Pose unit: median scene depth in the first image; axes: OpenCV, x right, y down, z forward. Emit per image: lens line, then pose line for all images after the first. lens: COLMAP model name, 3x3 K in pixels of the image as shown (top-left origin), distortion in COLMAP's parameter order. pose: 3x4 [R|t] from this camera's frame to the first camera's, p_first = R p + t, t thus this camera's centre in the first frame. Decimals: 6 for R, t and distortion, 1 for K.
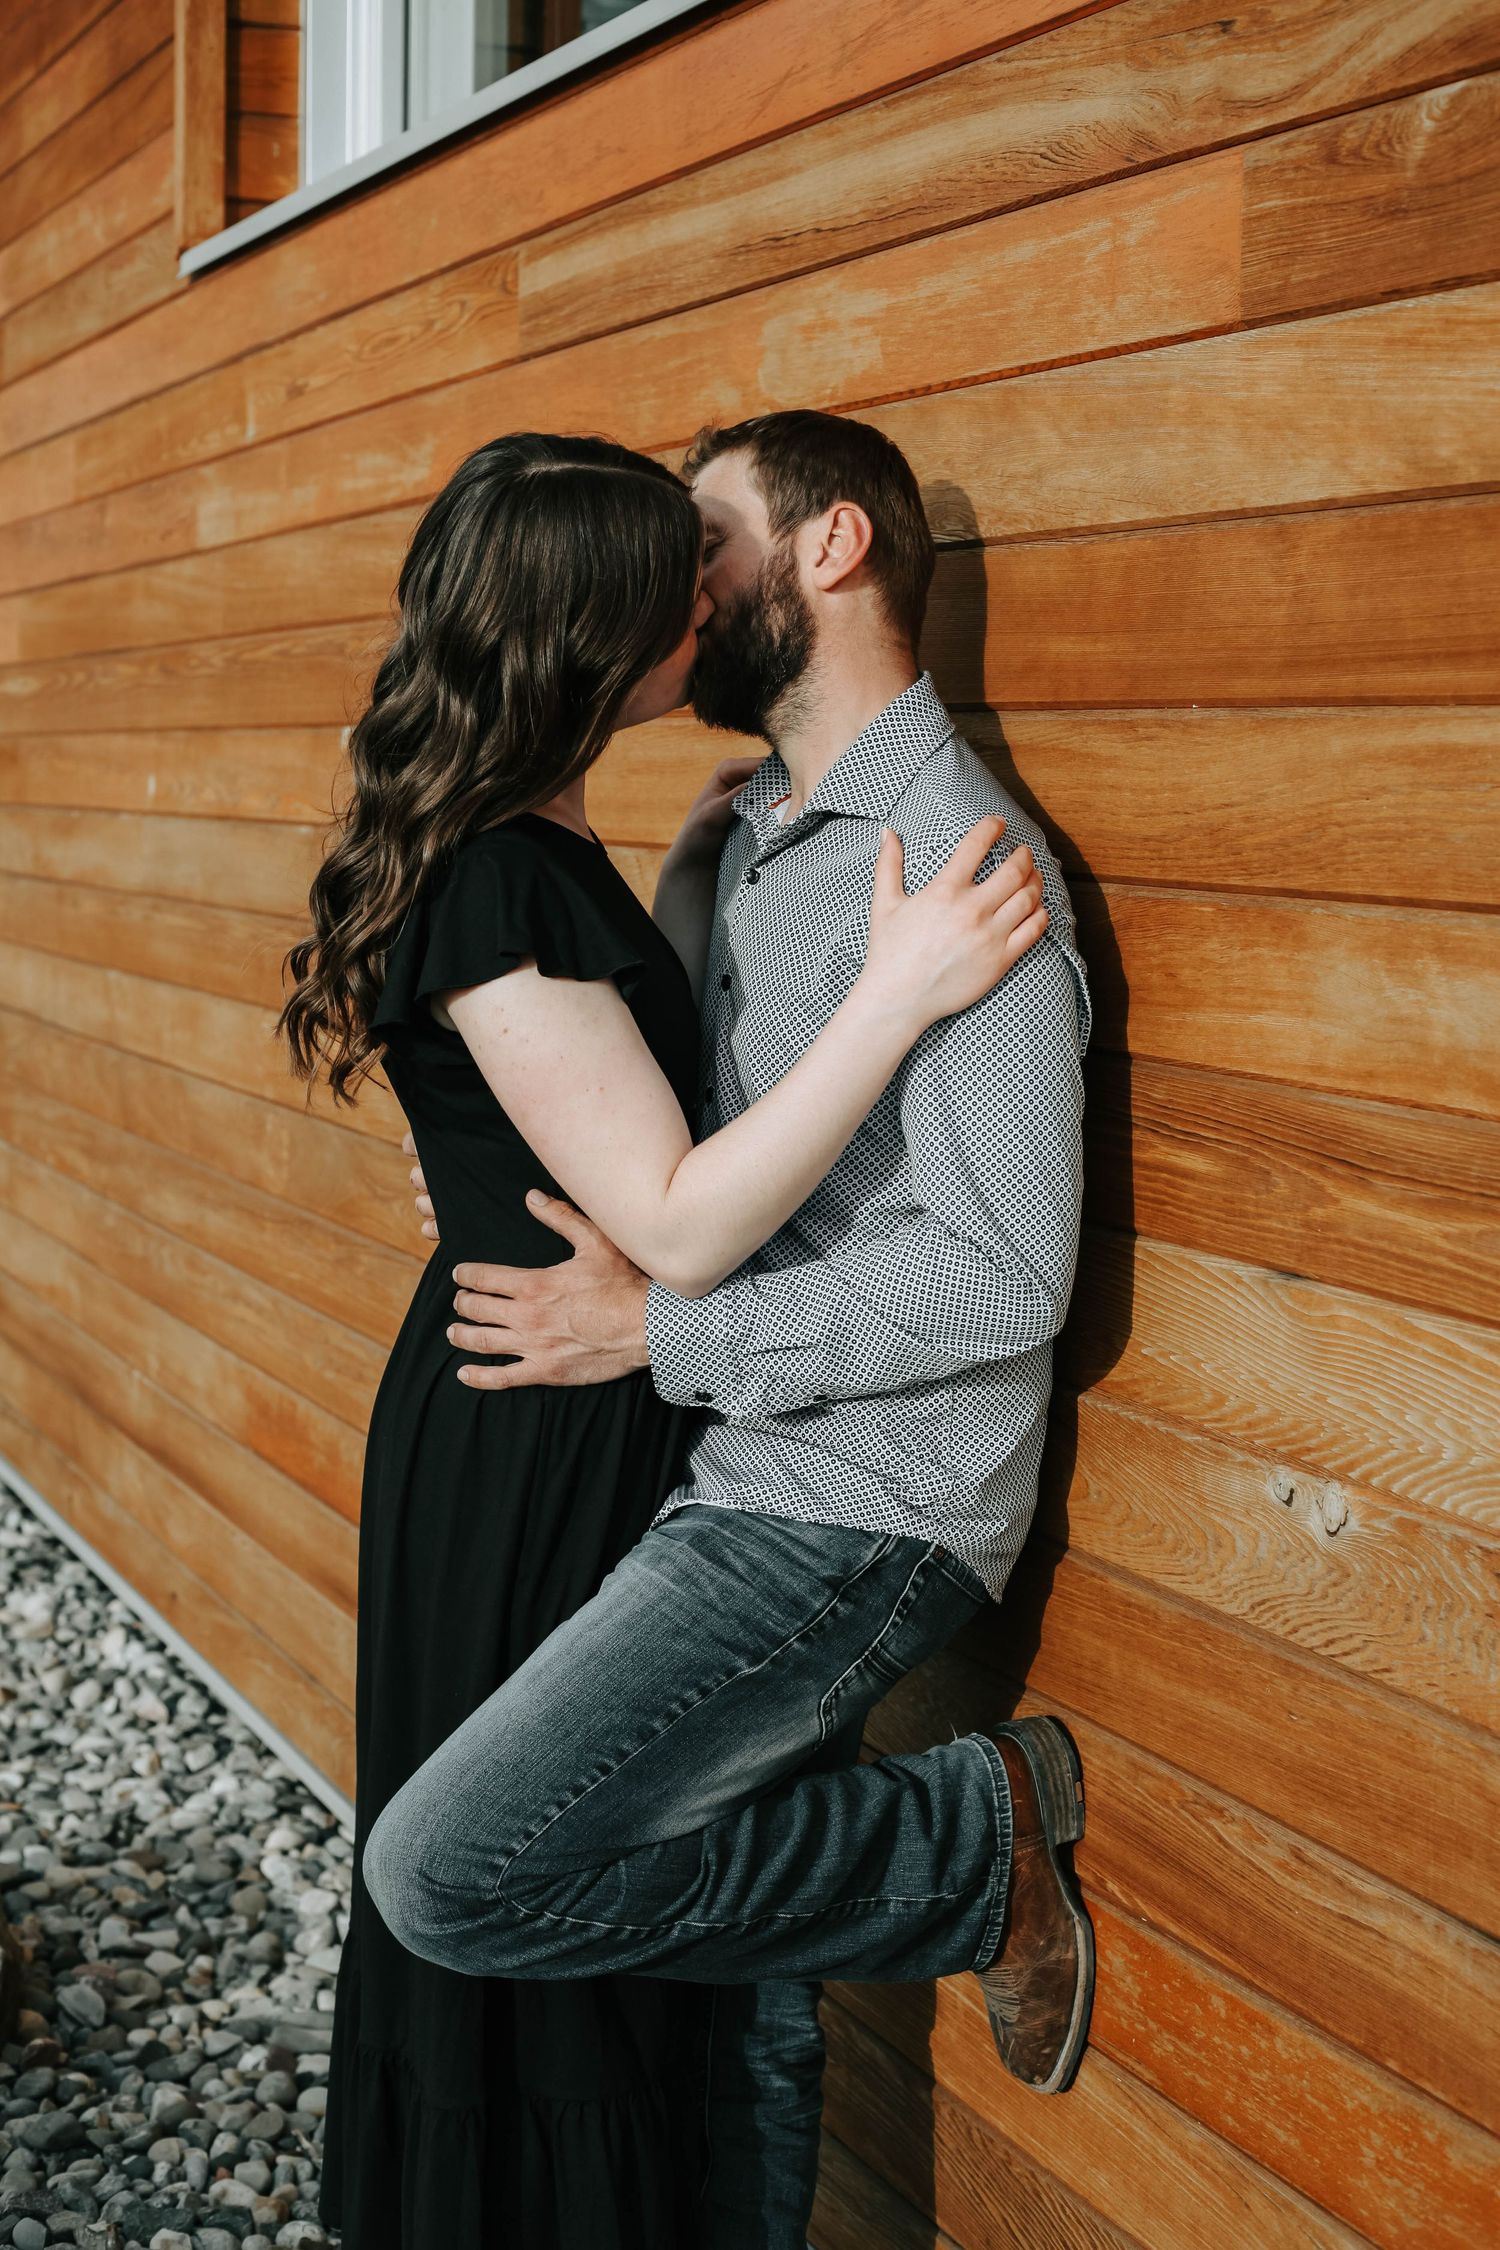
lens RADIAL K [[3271.5, 0, 749.1], [0, 3271.5, 1025.4], [0, 0, 1]] dist [-0.095512, -0.100797]
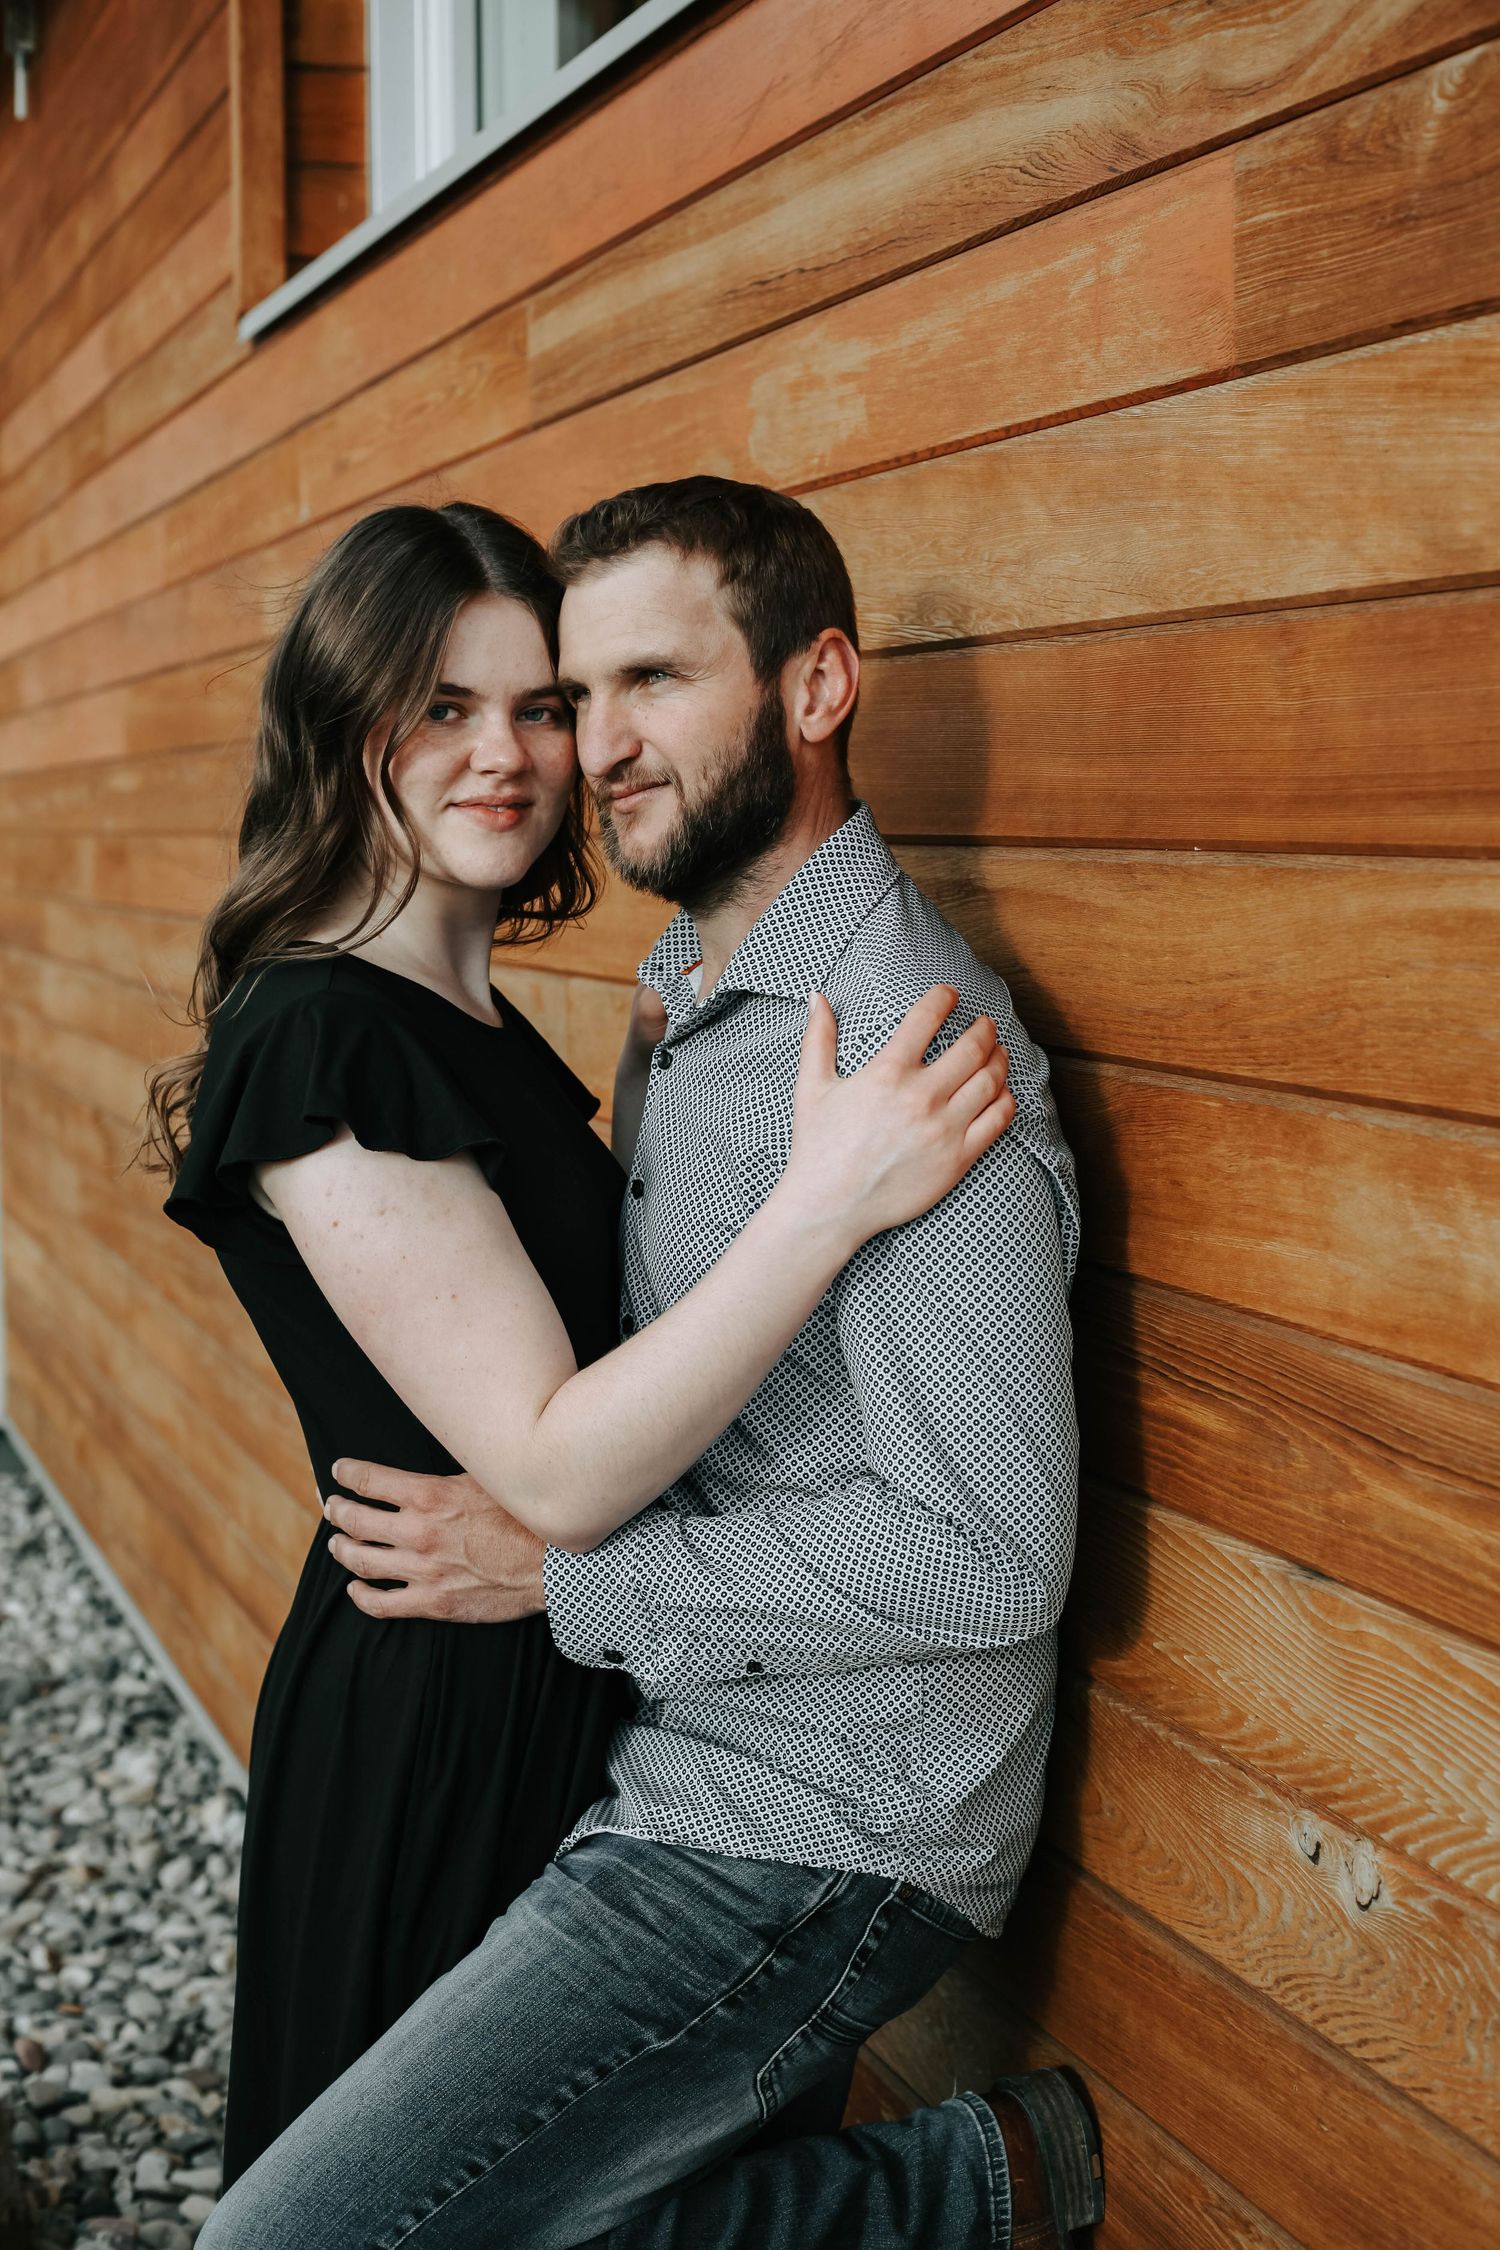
lens RADIAL K [[3271.5, 0, 749.1], [0, 3271.5, 1025.4], [0, 0, 1]] dist [-0.095512, -0.100797]
pose [[0.995726, -0.014091, -0.091272, 0.099149], [0.012831, 0.999814, -0.014371, -0.044206], [0.091458, 0.013139, 0.995722, 0.193500]]
